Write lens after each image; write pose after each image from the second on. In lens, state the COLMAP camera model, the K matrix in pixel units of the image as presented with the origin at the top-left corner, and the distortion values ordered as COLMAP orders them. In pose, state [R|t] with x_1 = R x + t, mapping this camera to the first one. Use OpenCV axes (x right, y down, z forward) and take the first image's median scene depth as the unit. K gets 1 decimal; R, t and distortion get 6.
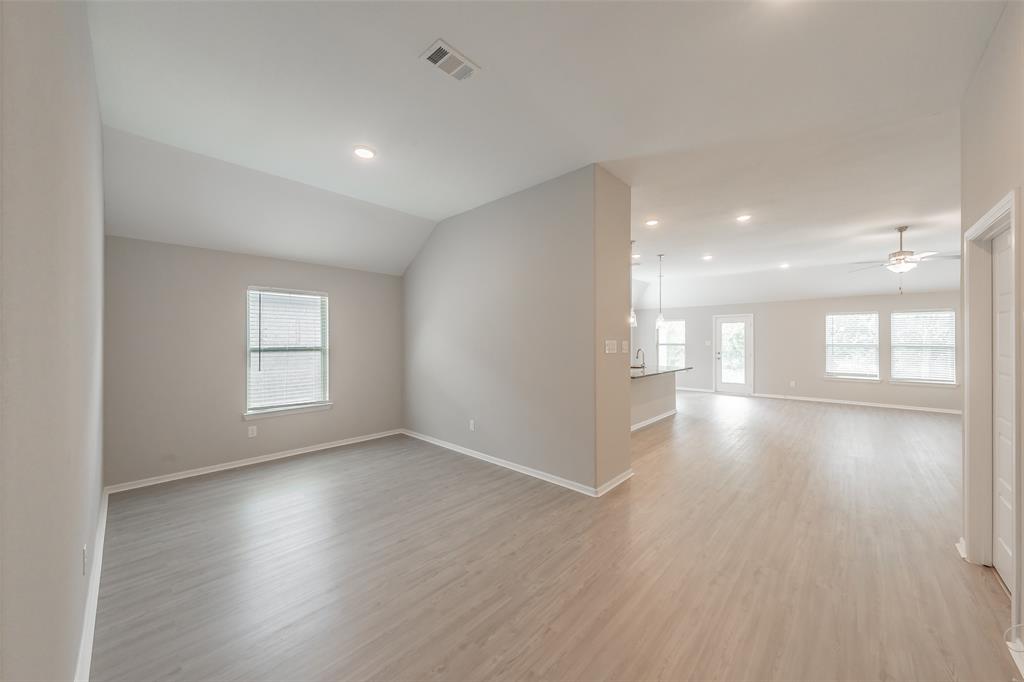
lens RADIAL K [[365.0, 0, 532.6], [0, 365.0, 340.3], [0, 0, 1]] dist [-0.001897, 0.000059]
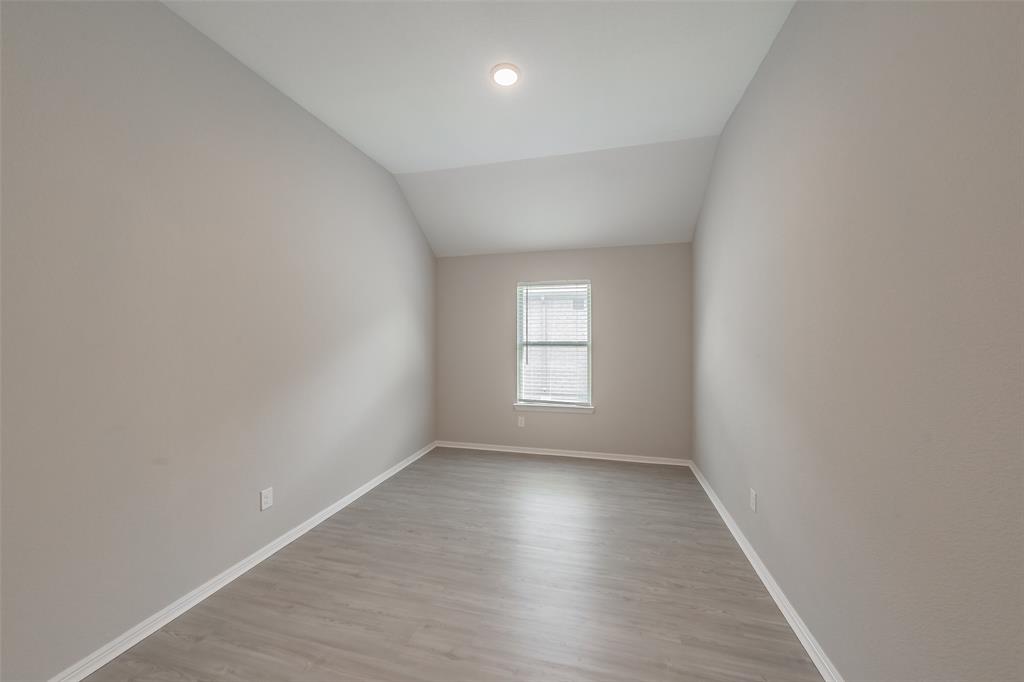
lens RADIAL K [[365.0, 0, 507.0], [0, 365.0, 336.2], [0, 0, 1]] dist [-0.001897, 0.000059]
pose [[0.446977, -0.000787, -0.894545, 0.145207], [0.001639, 0.999999, -0.000061, 0.005293], [0.894544, -0.001439, 0.446977, 0.494737]]
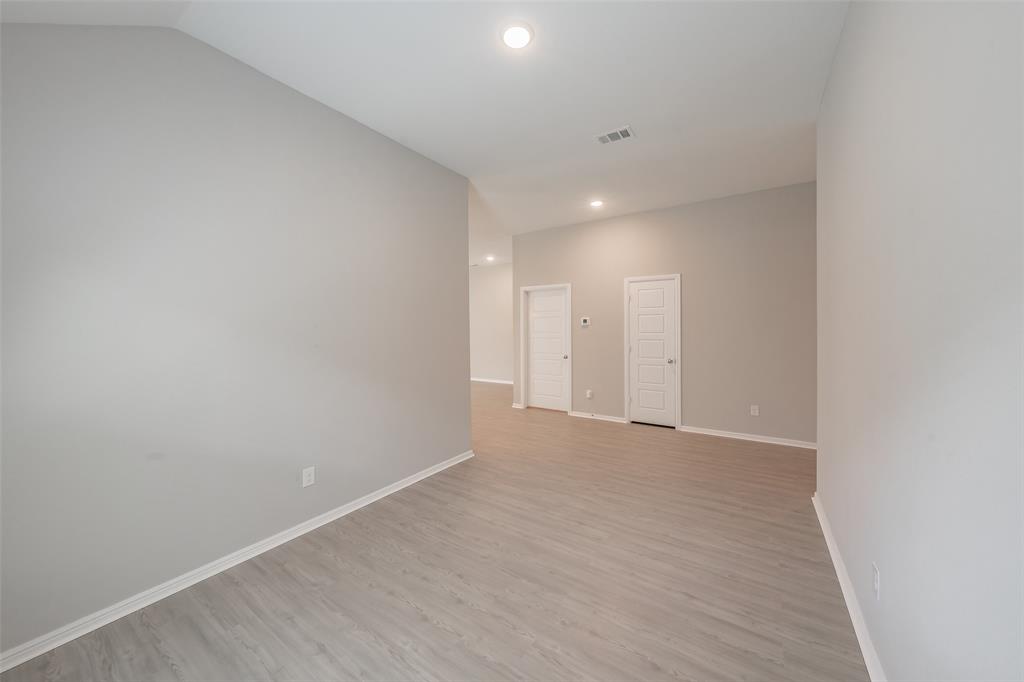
lens RADIAL K [[365.0, 0, 509.2], [0, 365.0, 326.7], [0, 0, 1]] dist [-0.001897, 0.000059]
pose [[-0.132511, 0.003581, 0.991175, -0.815508], [0.004943, 0.999983, -0.002952, 0.004253], [-0.991169, 0.004508, -0.132527, 0.812381]]
